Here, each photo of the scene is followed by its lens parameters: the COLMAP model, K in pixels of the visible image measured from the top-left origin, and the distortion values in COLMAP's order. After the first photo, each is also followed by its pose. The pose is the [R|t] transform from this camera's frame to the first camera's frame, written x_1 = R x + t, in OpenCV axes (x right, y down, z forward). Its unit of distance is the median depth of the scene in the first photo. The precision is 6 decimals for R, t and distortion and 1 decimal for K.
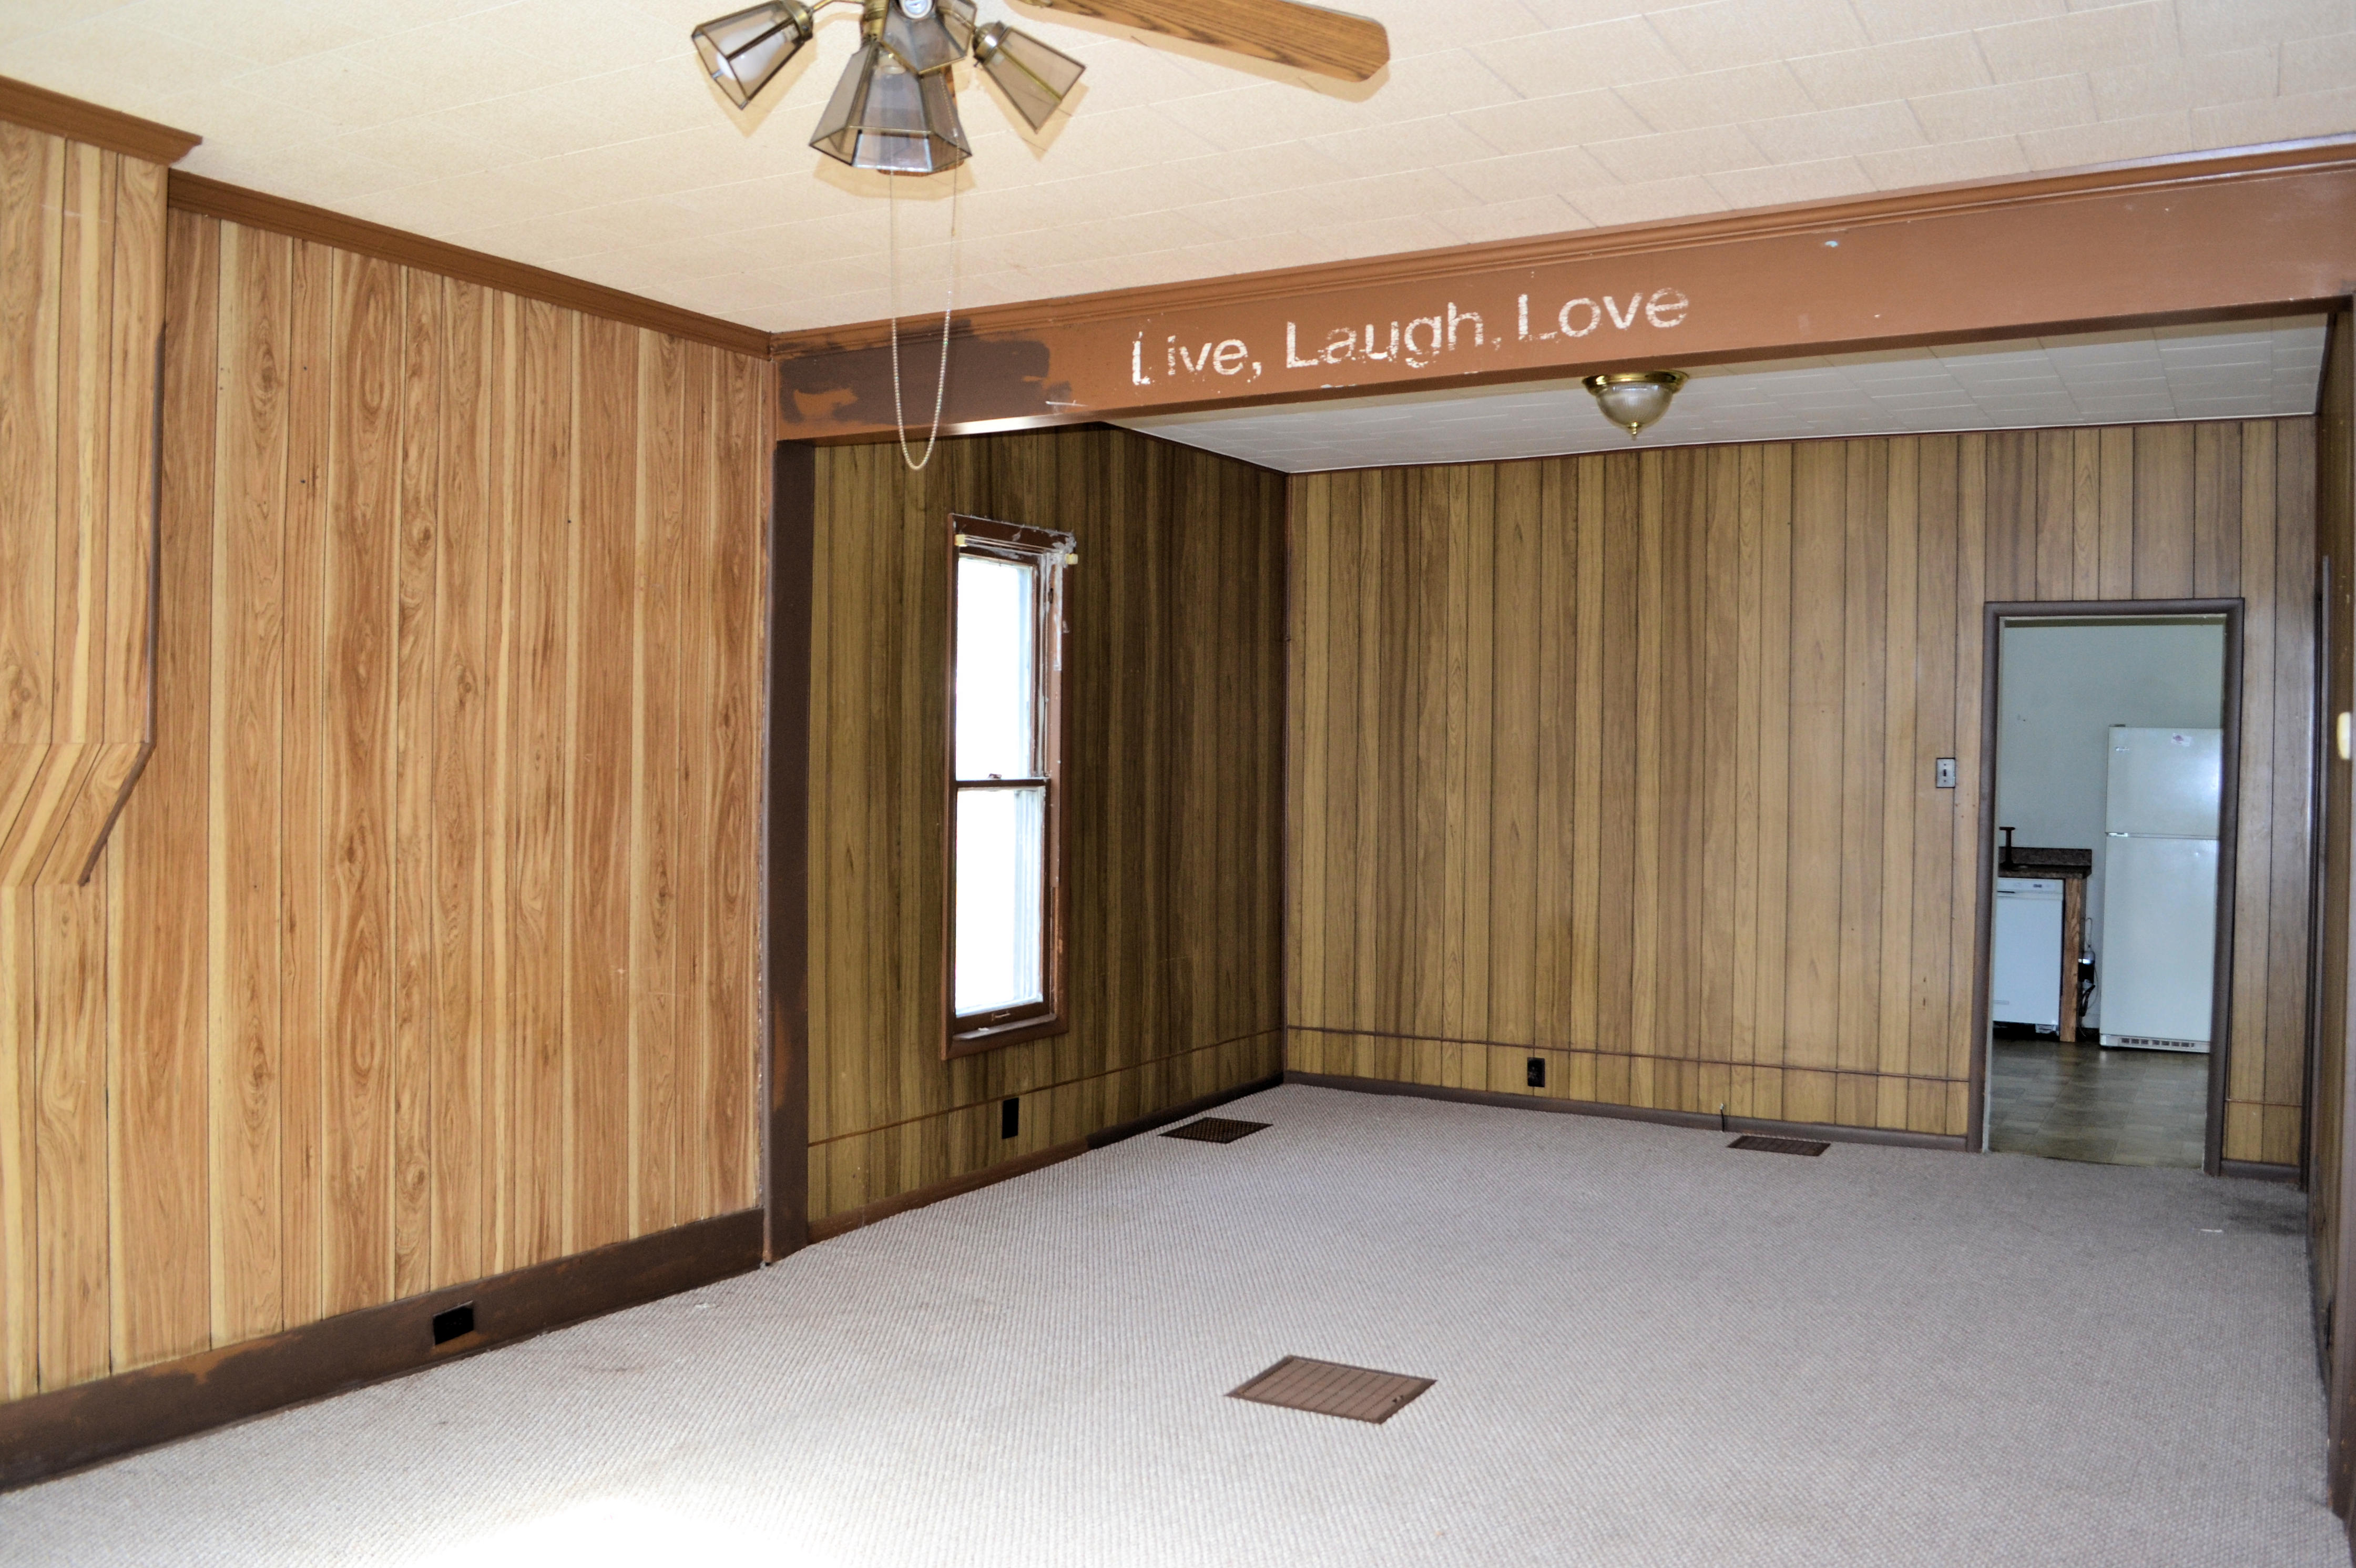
lens RADIAL K [[1908.5, 0, 1178.6], [0, 1908.5, 792.5], [0, 0, 1]] dist [-0.067808, -0.009466]
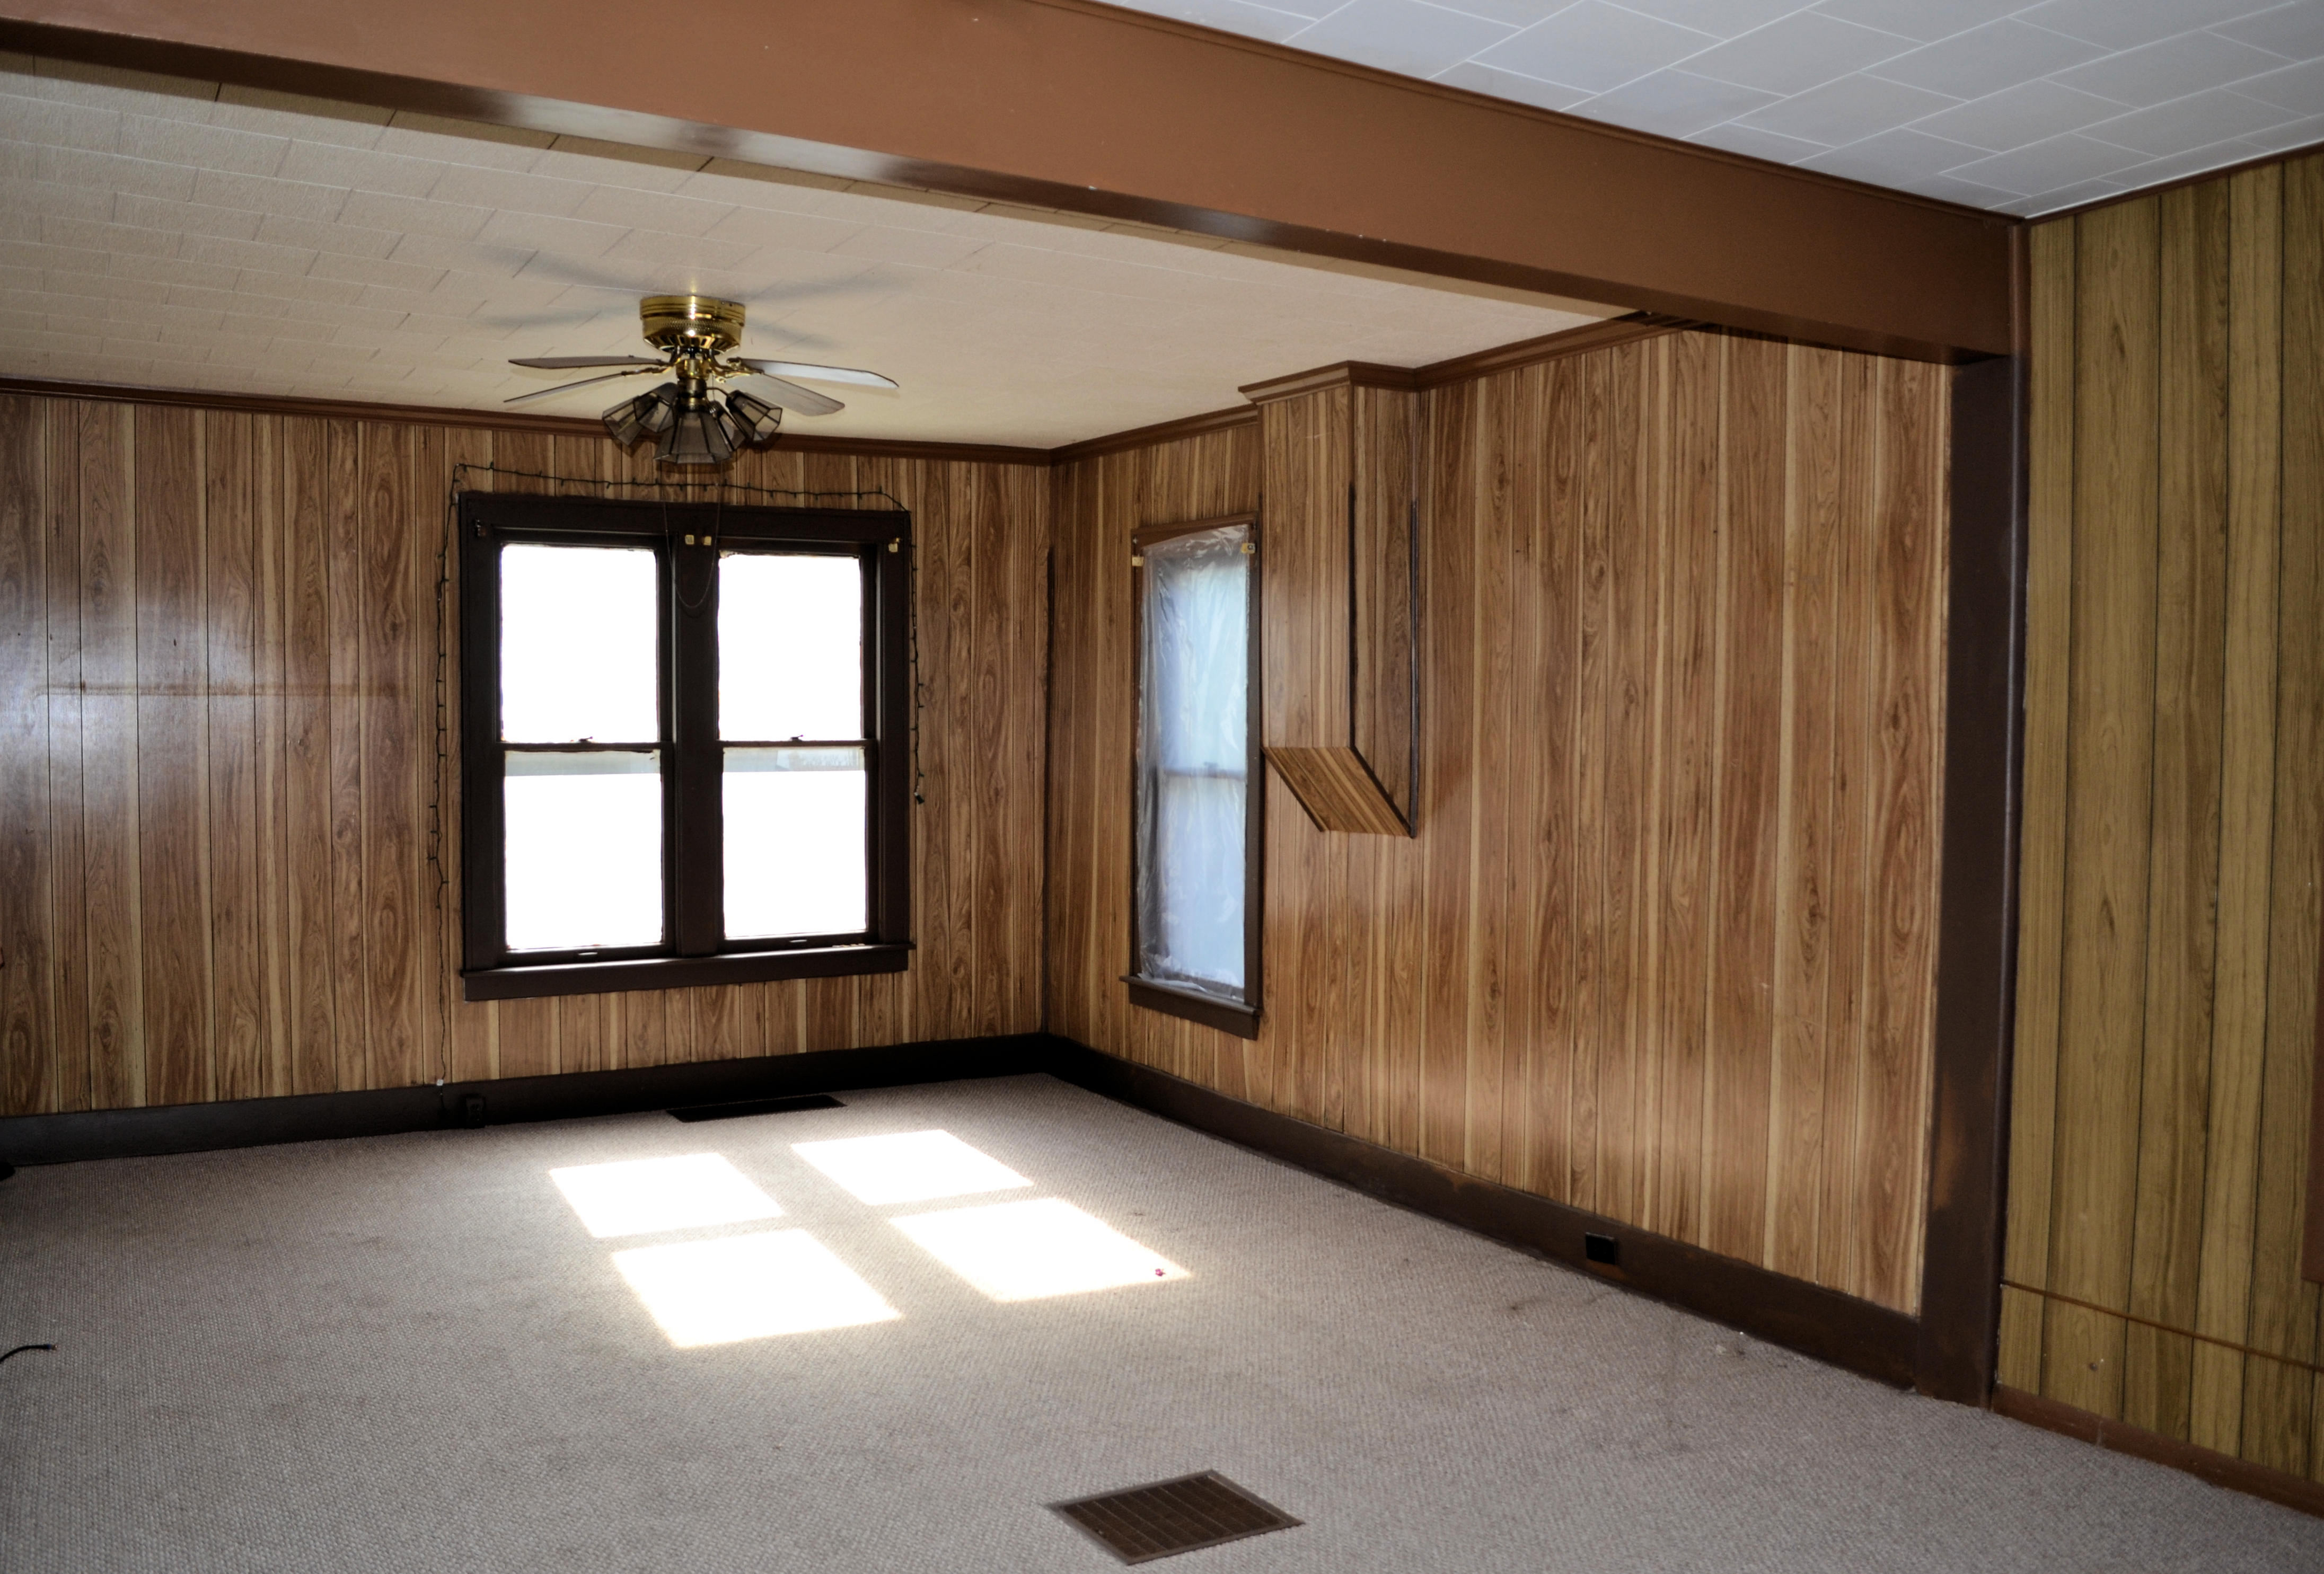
lens RADIAL K [[1940.1, 0, 1161.6], [0, 1940.1, 777.0], [0, 0, 1]] dist [-0.081105, 0.007740]
pose [[-0.493040, 0.008545, -0.869965, 0.744160], [-0.026705, 0.999332, 0.024951, -0.029258], [0.869597, 0.035534, -0.492482, 1.280069]]
